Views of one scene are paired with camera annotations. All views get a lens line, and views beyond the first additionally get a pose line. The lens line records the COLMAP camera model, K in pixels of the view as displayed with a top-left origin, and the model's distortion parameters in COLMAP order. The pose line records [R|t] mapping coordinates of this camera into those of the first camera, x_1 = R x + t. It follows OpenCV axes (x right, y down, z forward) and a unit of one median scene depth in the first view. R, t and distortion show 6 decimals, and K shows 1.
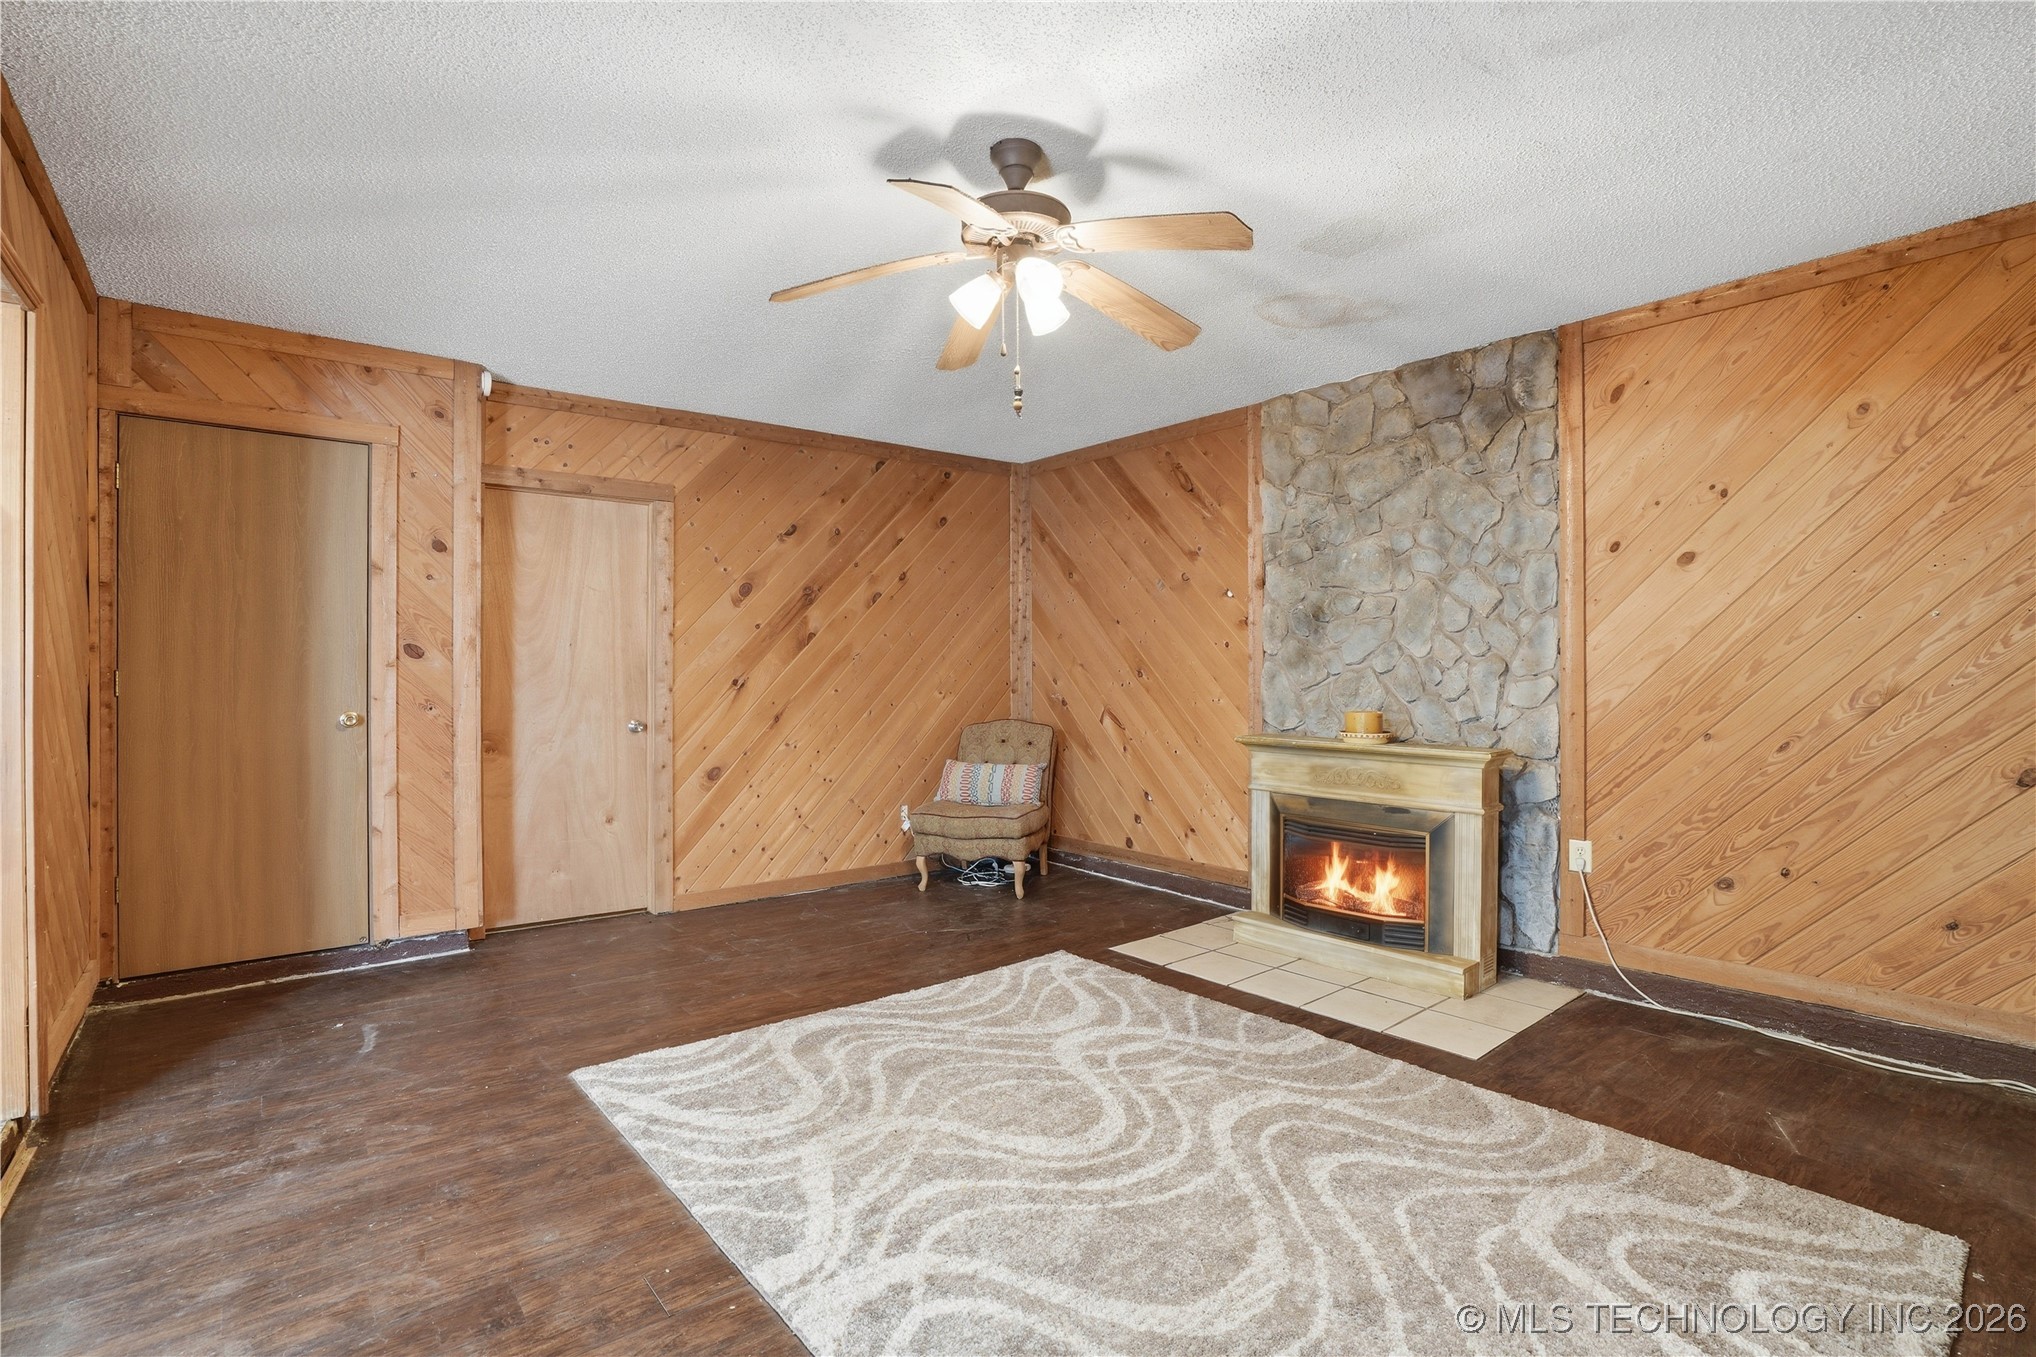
lens RADIAL K [[970.6, 0, 1017.8], [0, 970.6, 667.8], [0, 0, 1]] dist [-0.050577, 0.016643]
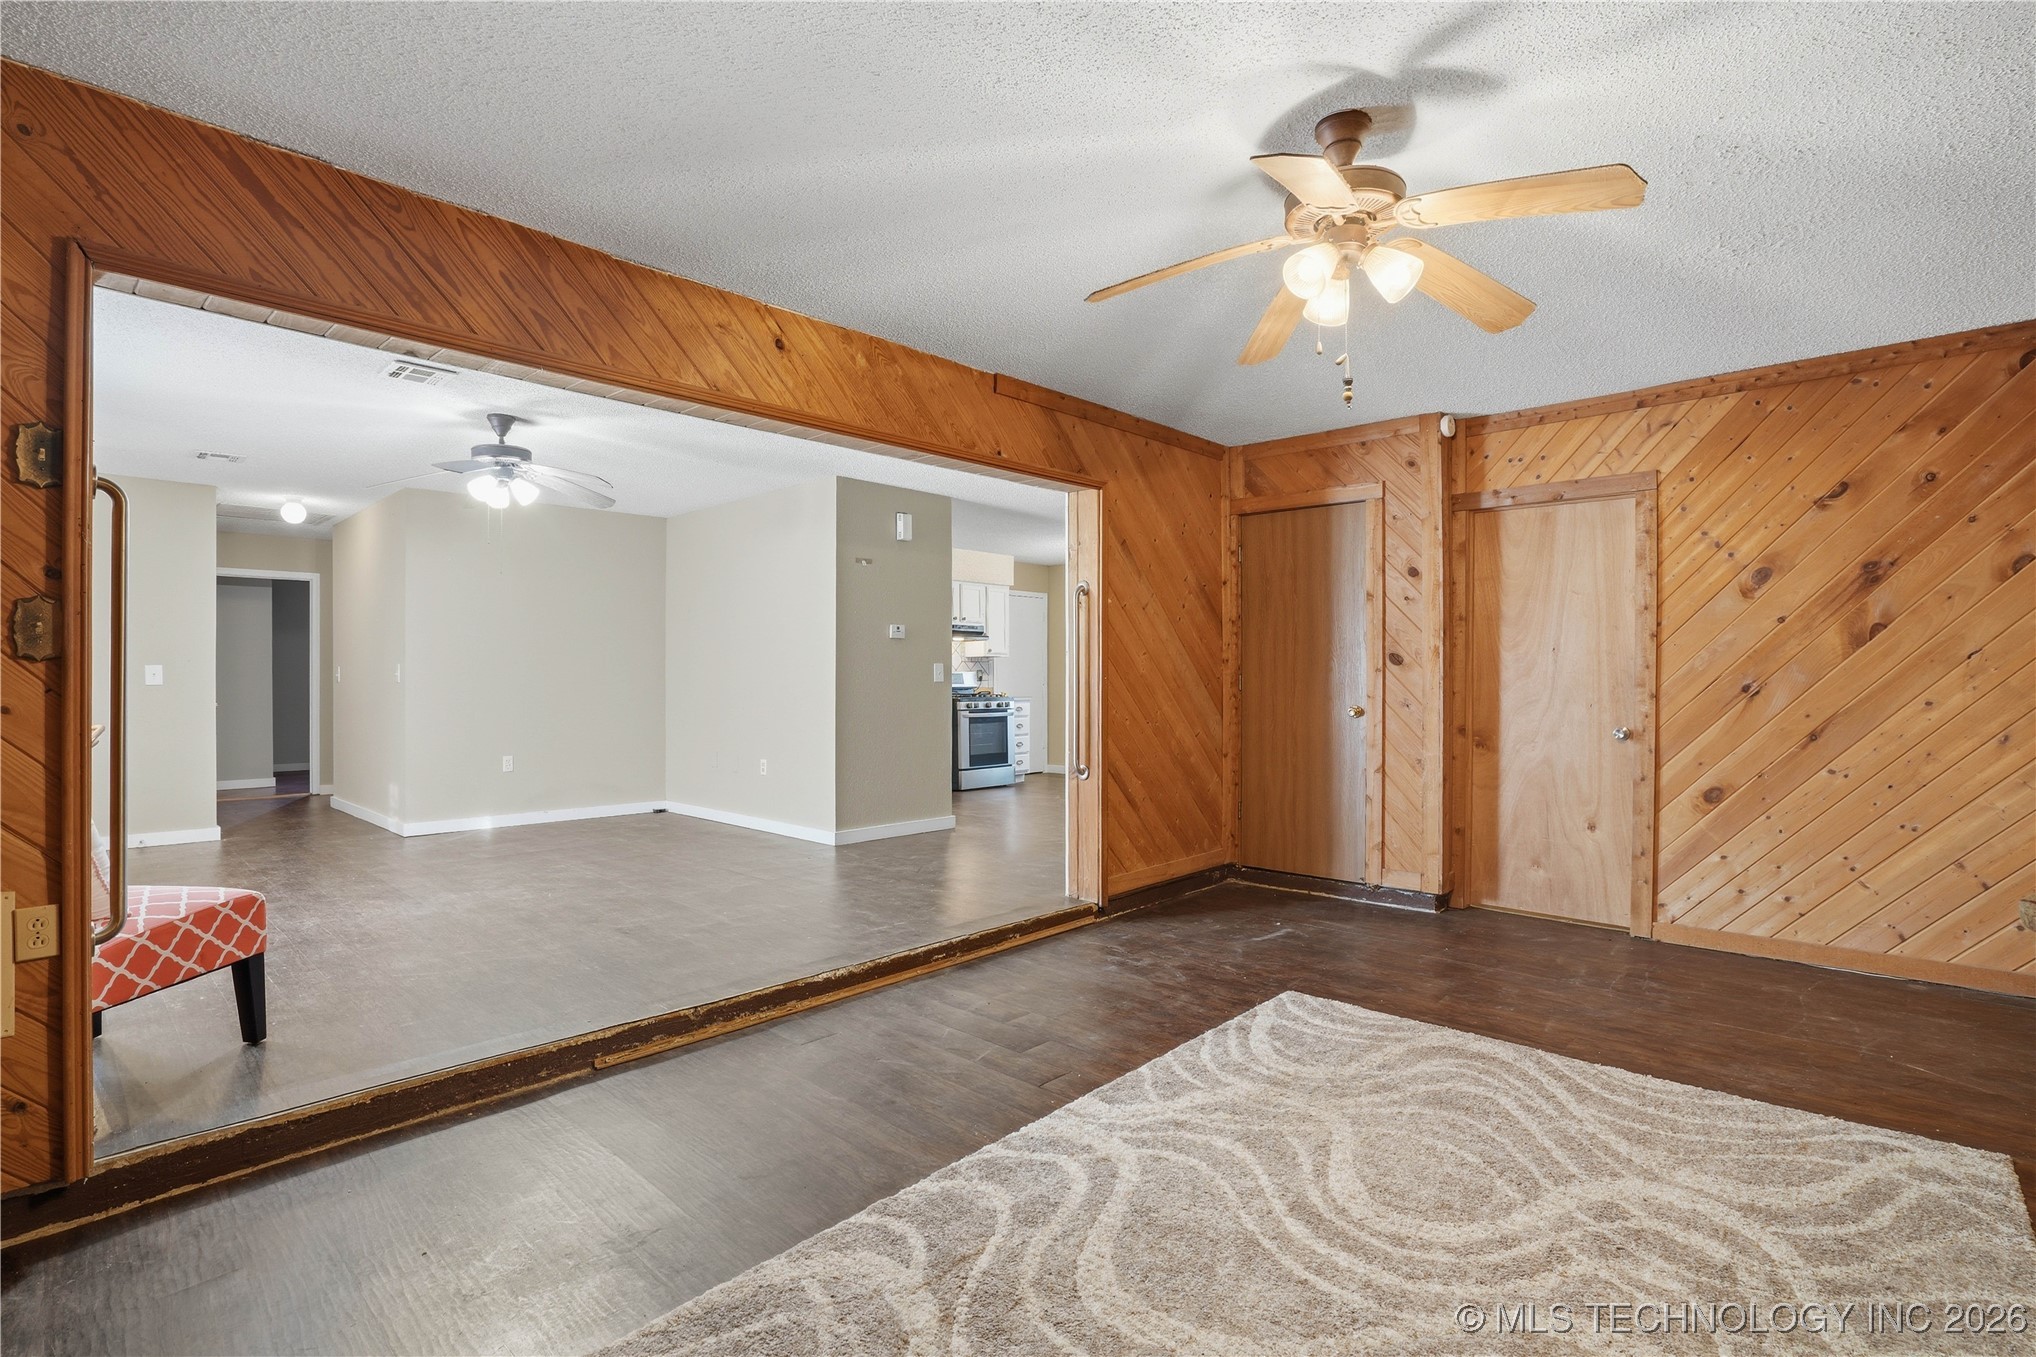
lens RADIAL K [[970.6, 0, 1016.1], [0, 970.6, 677.4], [0, 0, 1]] dist [-0.050577, 0.016643]
pose [[0.121677, 0.004427, -0.992560, 0.577322], [0.003616, 0.999981, 0.004903, -0.001691], [0.992563, -0.004185, 0.121659, 0.367719]]
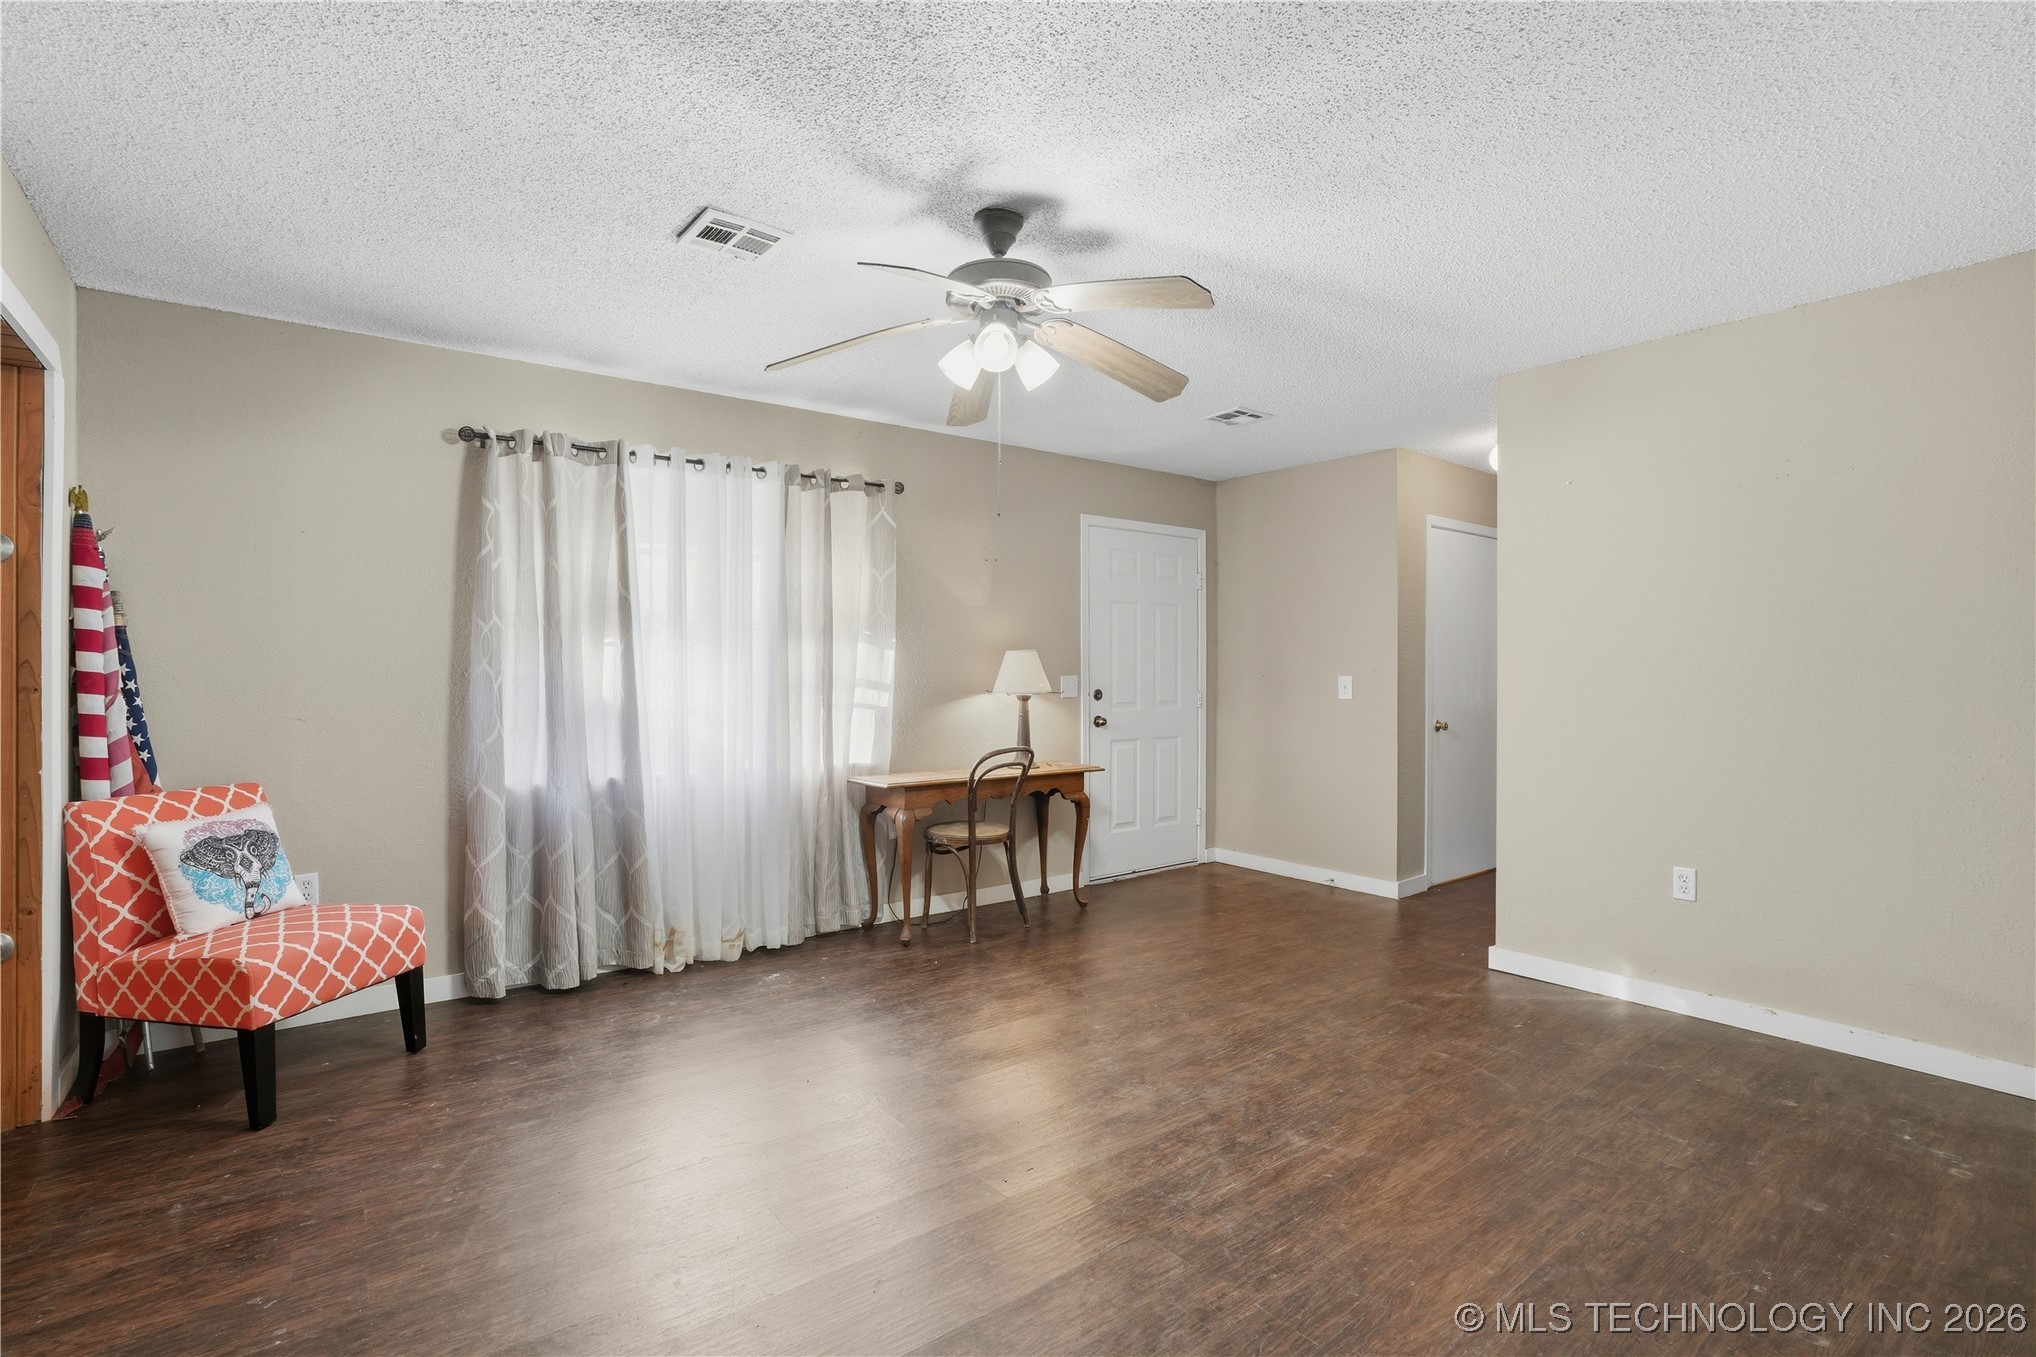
lens RADIAL K [[970.6, 0, 993.9], [0, 970.6, 674.5], [0, 0, 1]] dist [-0.050577, 0.016643]
pose [[-0.998788, 0.005346, 0.048930, -0.806373], [0.005554, 0.999976, 0.004119, -0.031661], [-0.048906, 0.004385, -0.998794, 0.509234]]
